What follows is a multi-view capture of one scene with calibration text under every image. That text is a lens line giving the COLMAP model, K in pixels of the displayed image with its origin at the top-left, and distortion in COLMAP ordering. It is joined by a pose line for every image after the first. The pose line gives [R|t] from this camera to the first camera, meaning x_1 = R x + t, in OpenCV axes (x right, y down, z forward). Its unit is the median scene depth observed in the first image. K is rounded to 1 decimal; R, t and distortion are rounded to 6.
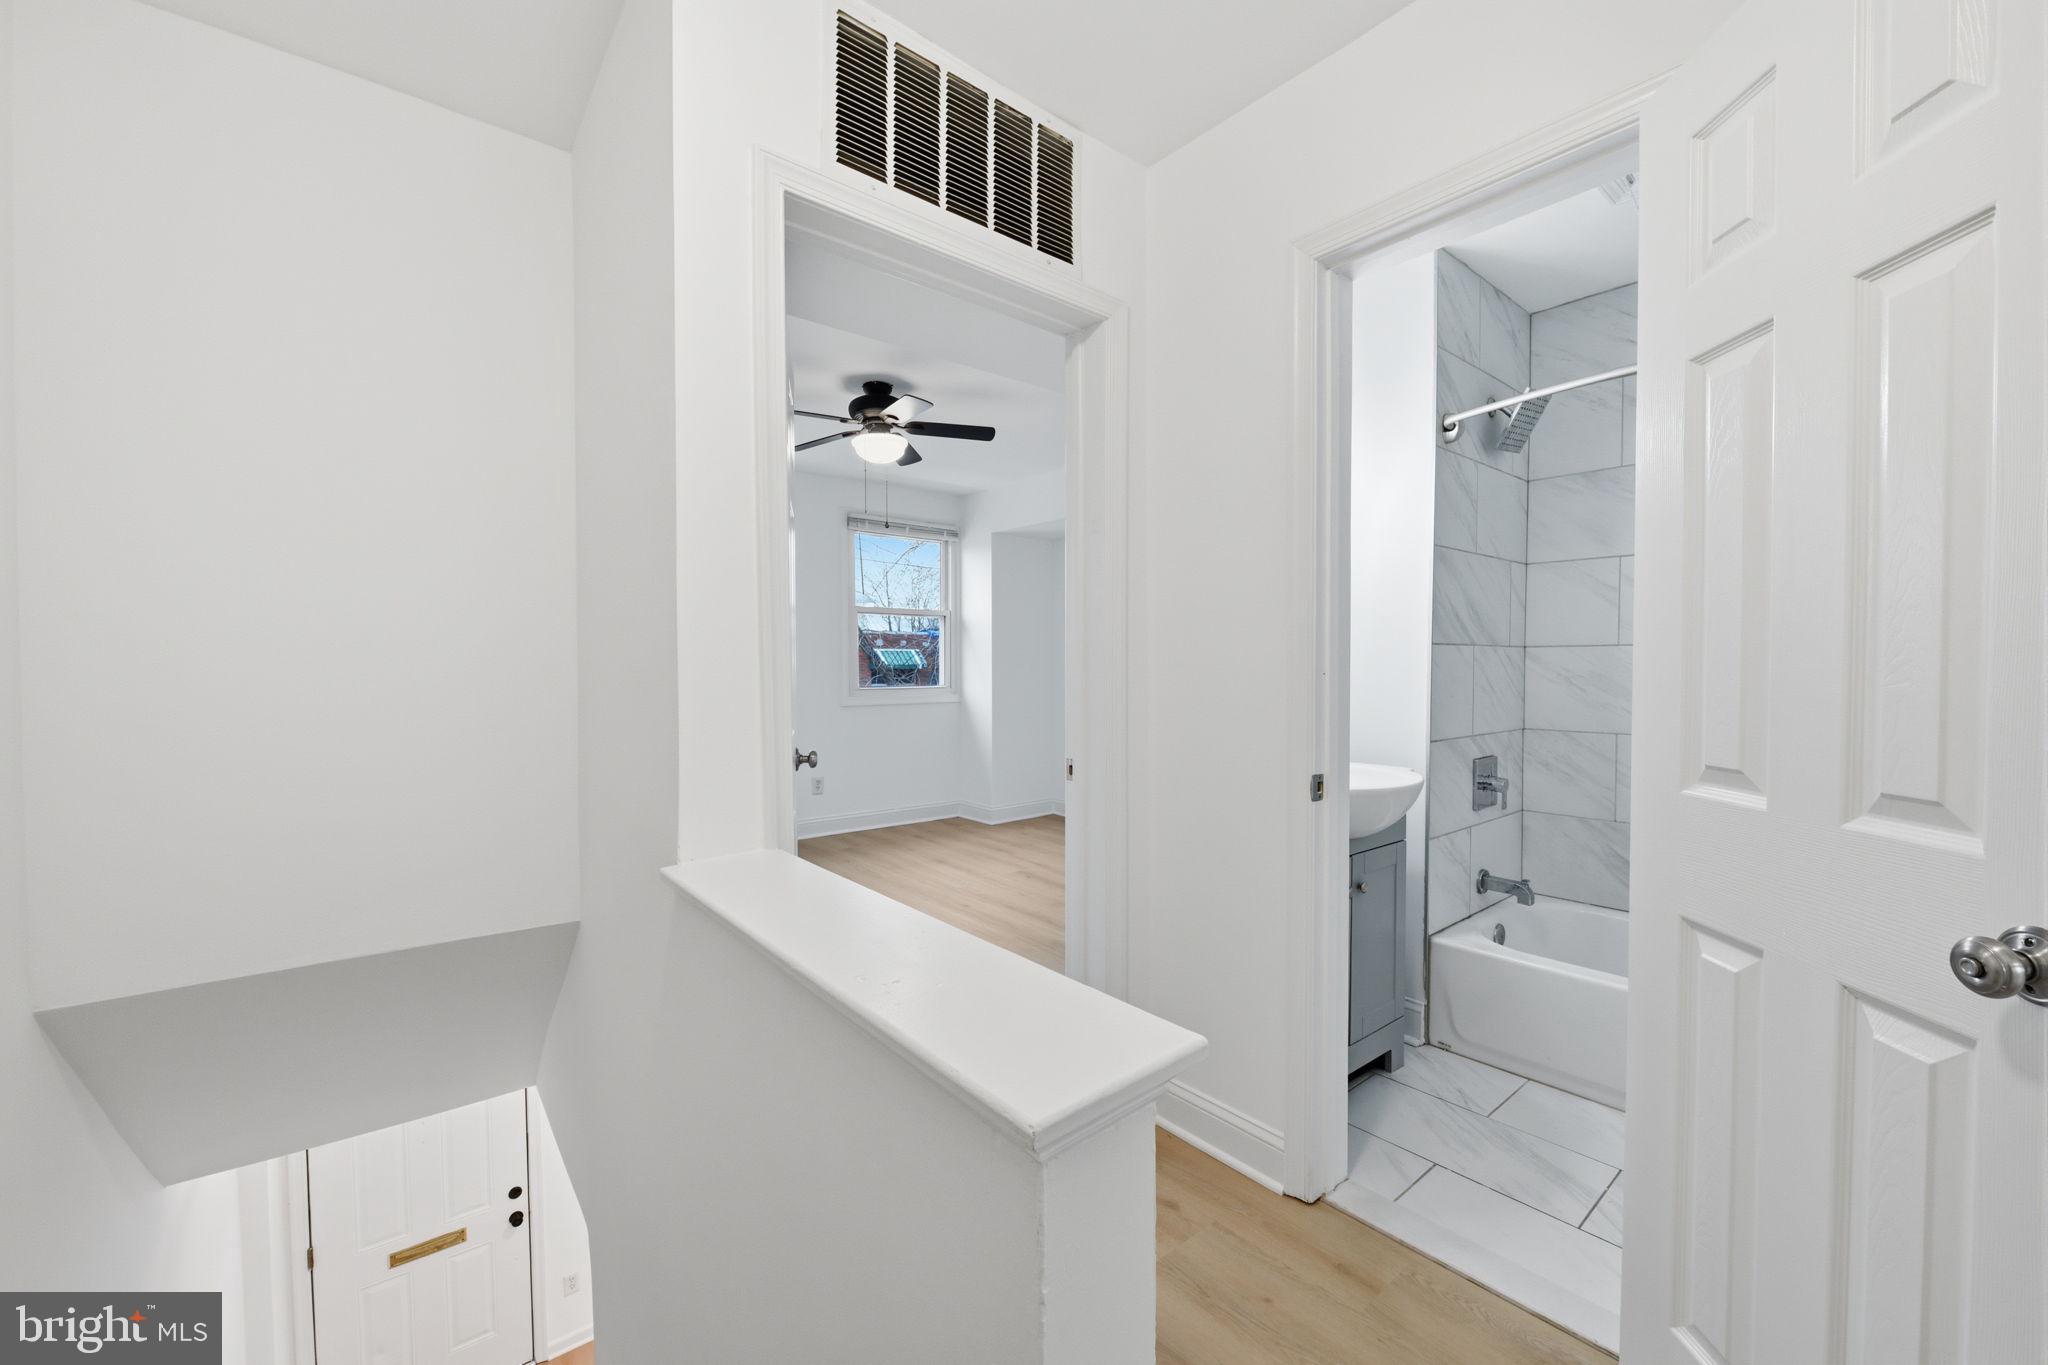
lens RADIAL K [[807.0, 0, 1041.8], [0, 807.0, 688.0], [0, 0, 1]] dist [-0.008516, -0.000859]
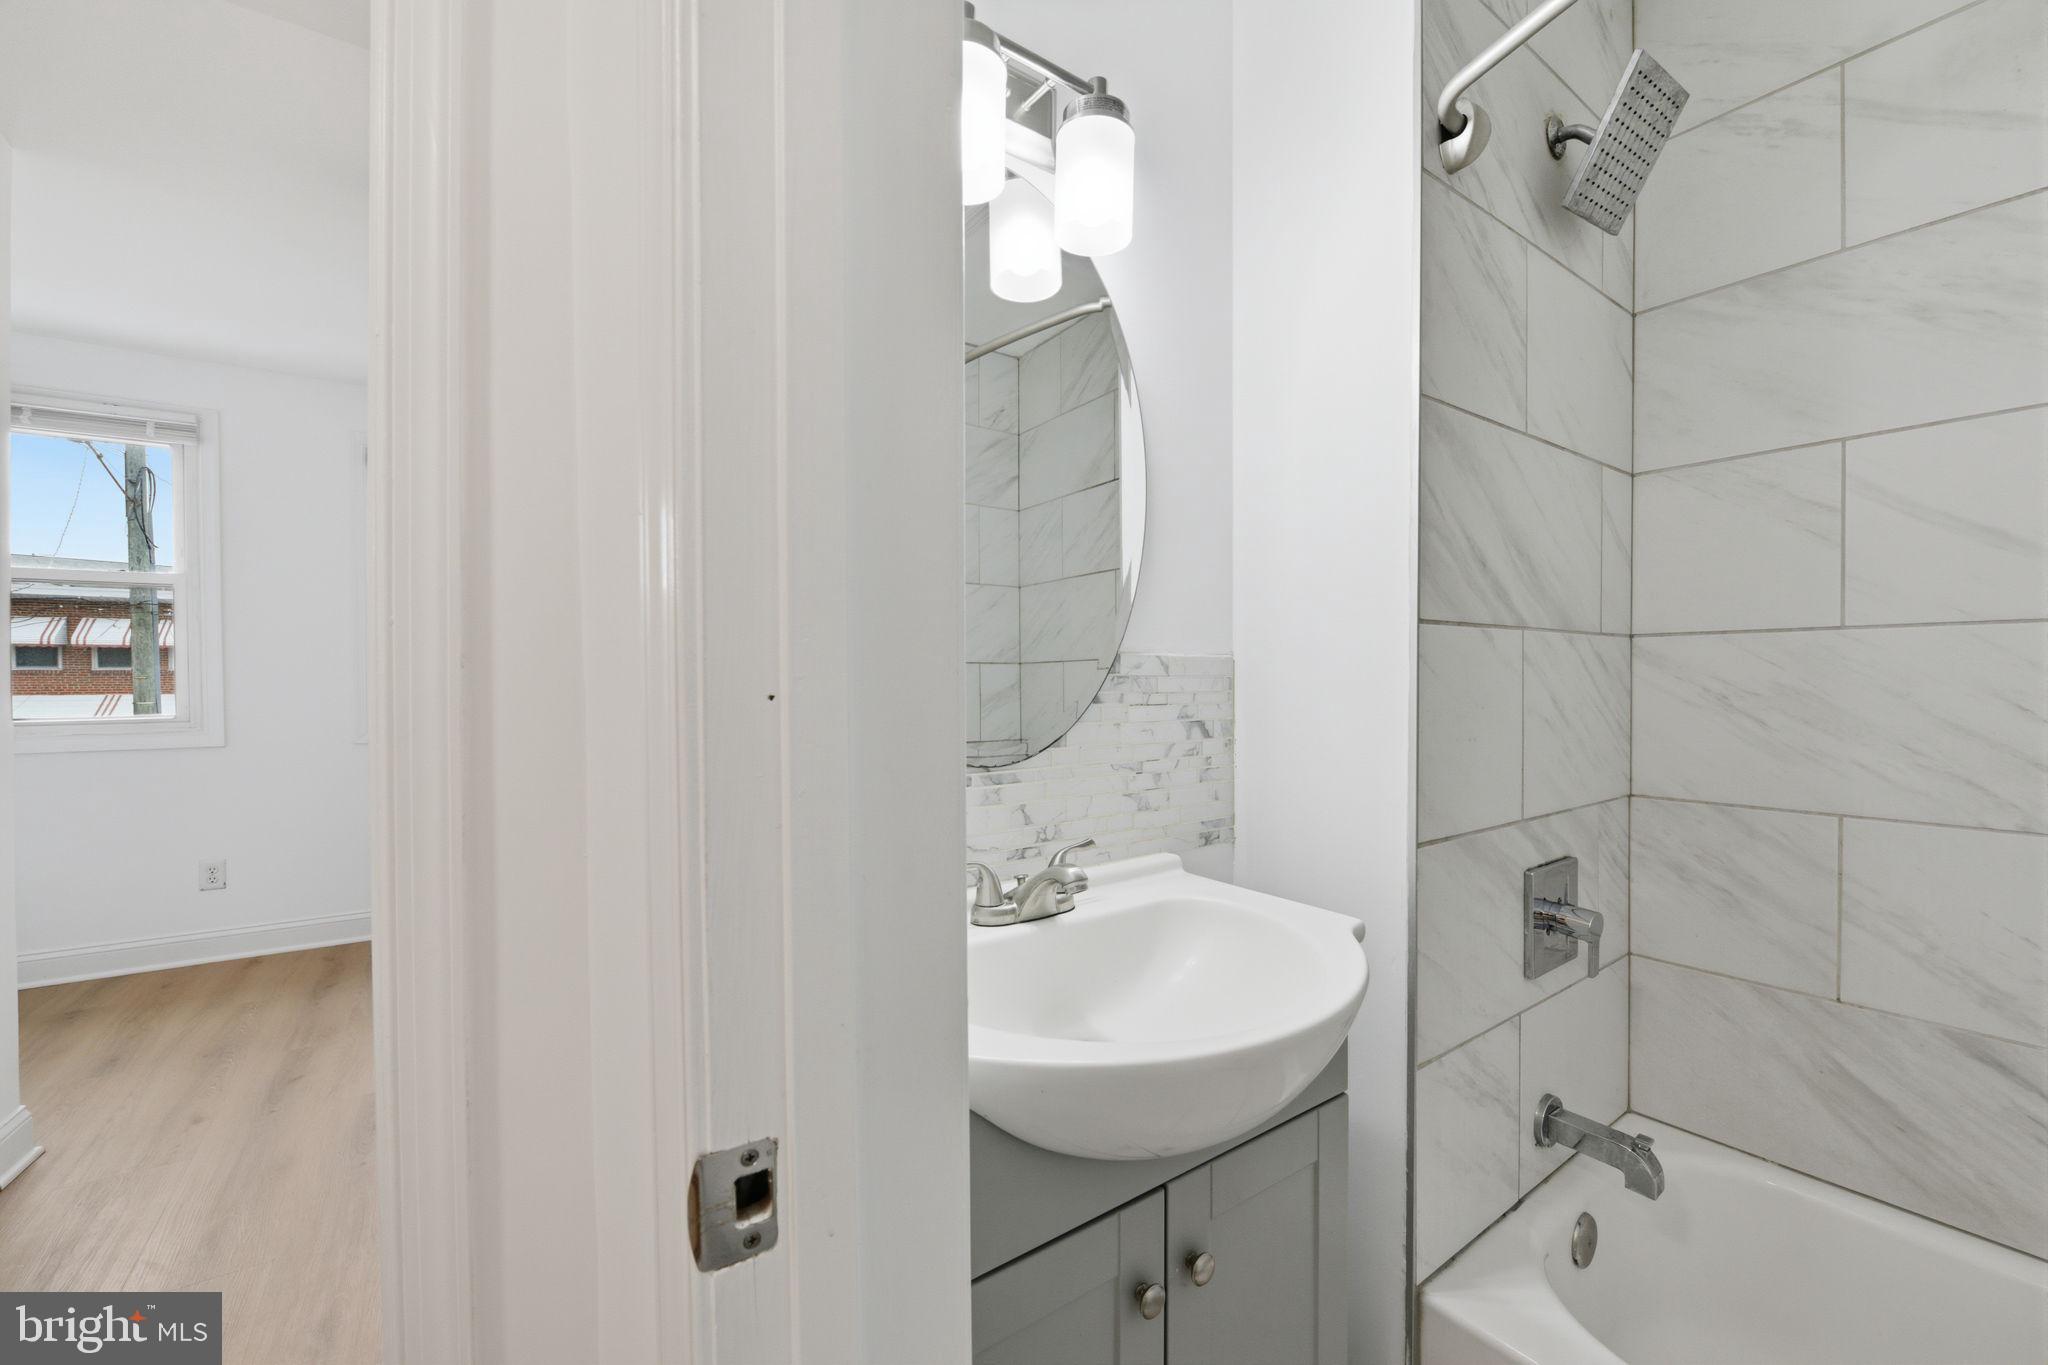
lens RADIAL K [[807.0, 0, 1041.8], [0, 807.0, 688.0], [0, 0, 1]] dist [-0.008516, -0.000859]
pose [[0.997333, -0.001797, -0.072967, 0.271014], [0.000647, 0.999875, -0.015785, -0.010219], [0.072986, 0.015695, 0.997209, 0.476553]]
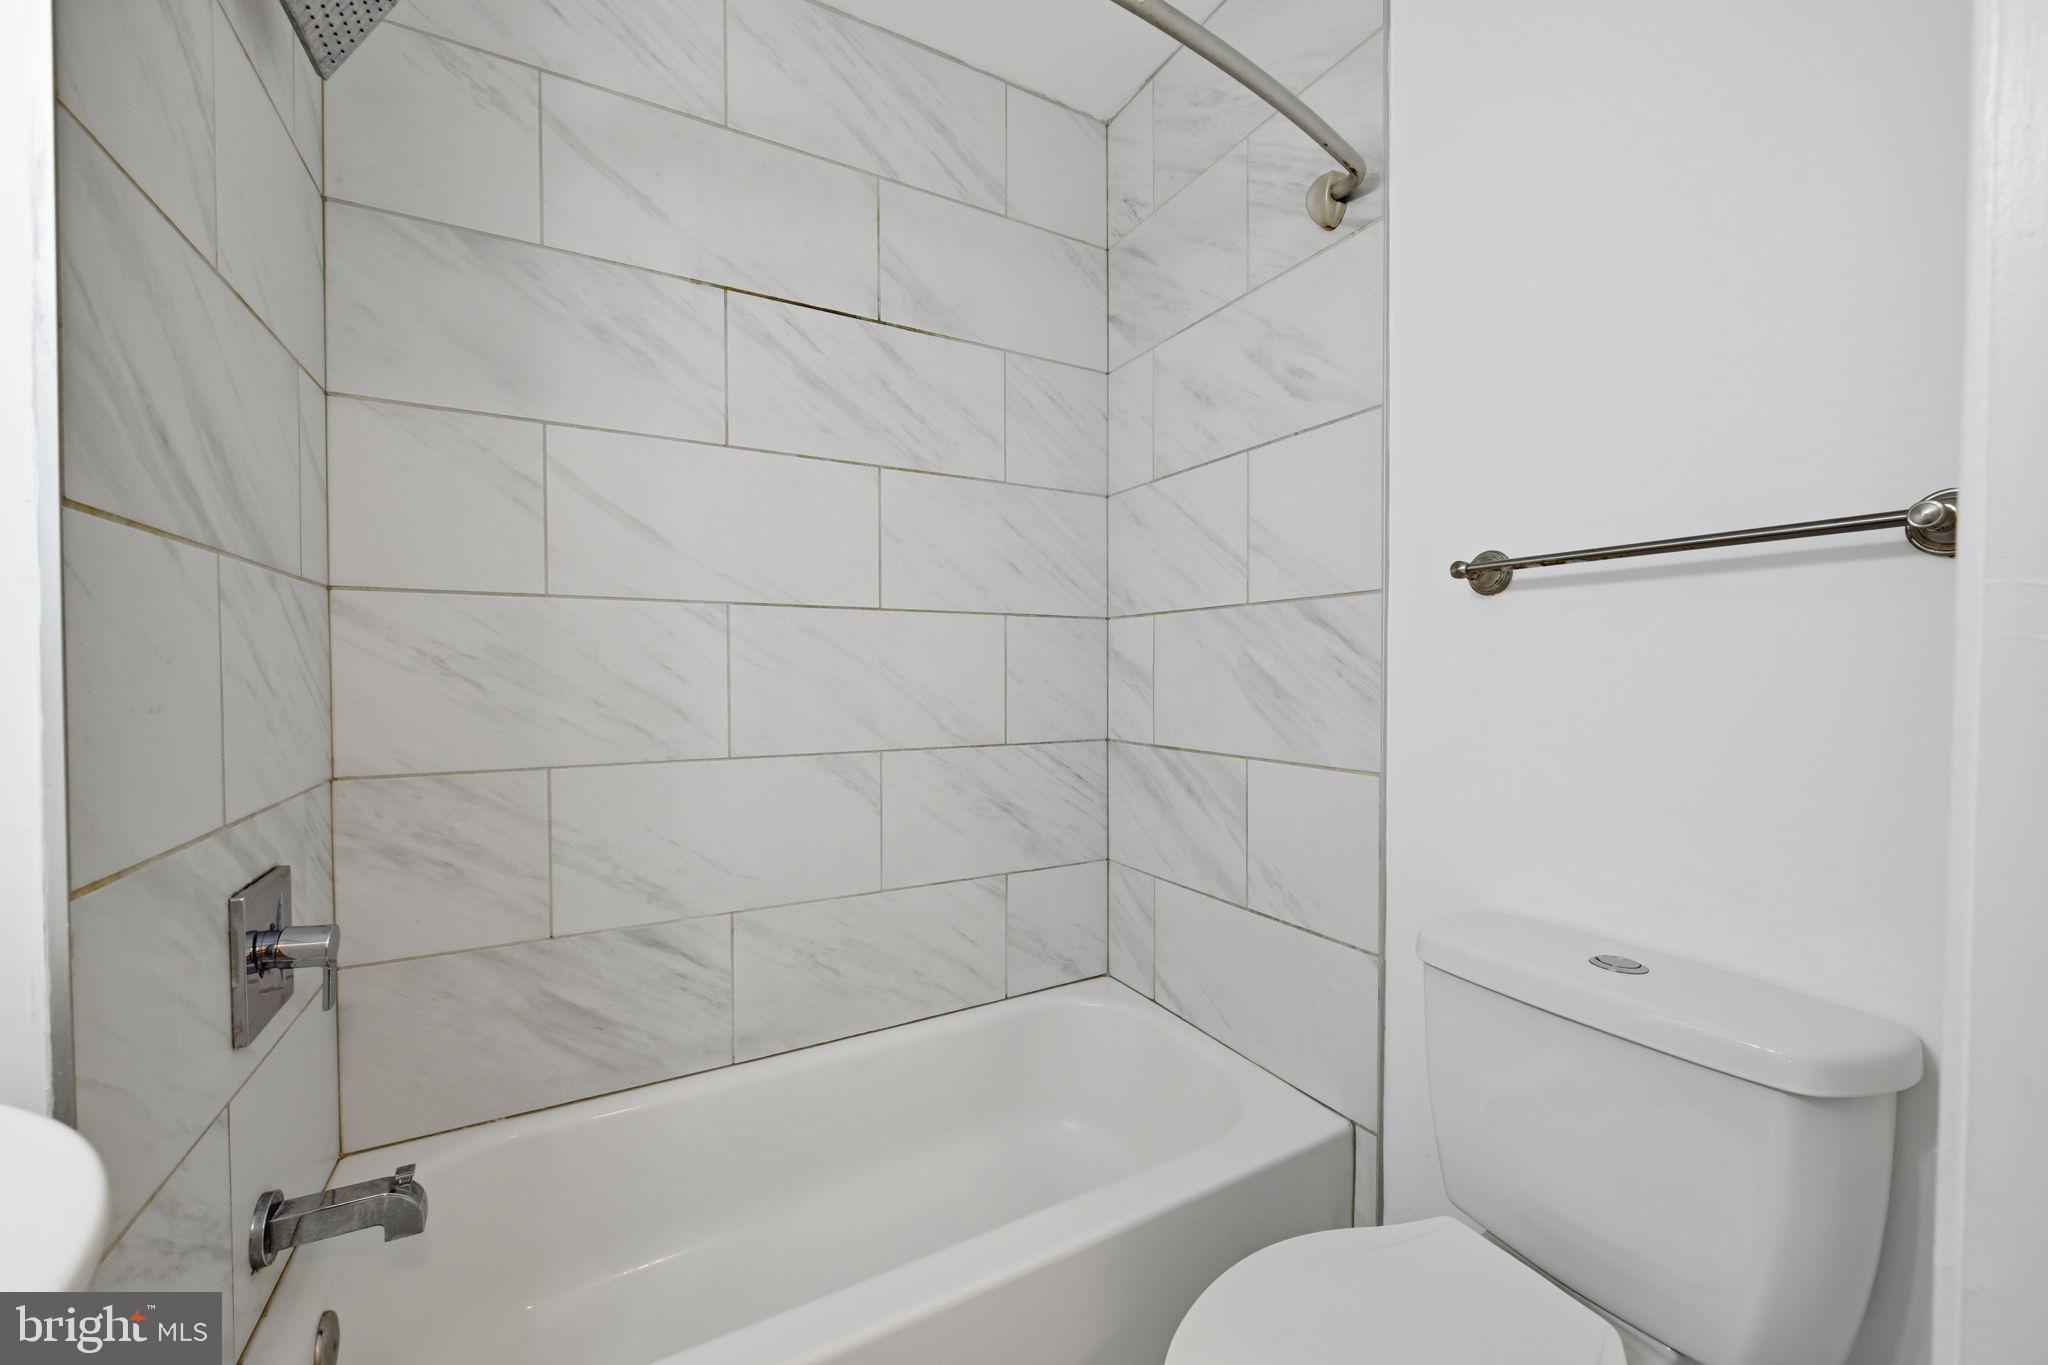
lens RADIAL K [[803.7, 0, 1040.0], [0, 803.7, 687.5], [0, 0, 1]] dist [0.001281, -0.000594]
pose [[0.176081, -0.020058, 0.984171, 0.254726], [0.026096, 0.999536, 0.015703, 0.005376], [-0.984030, 0.022918, 0.176522, 0.573176]]
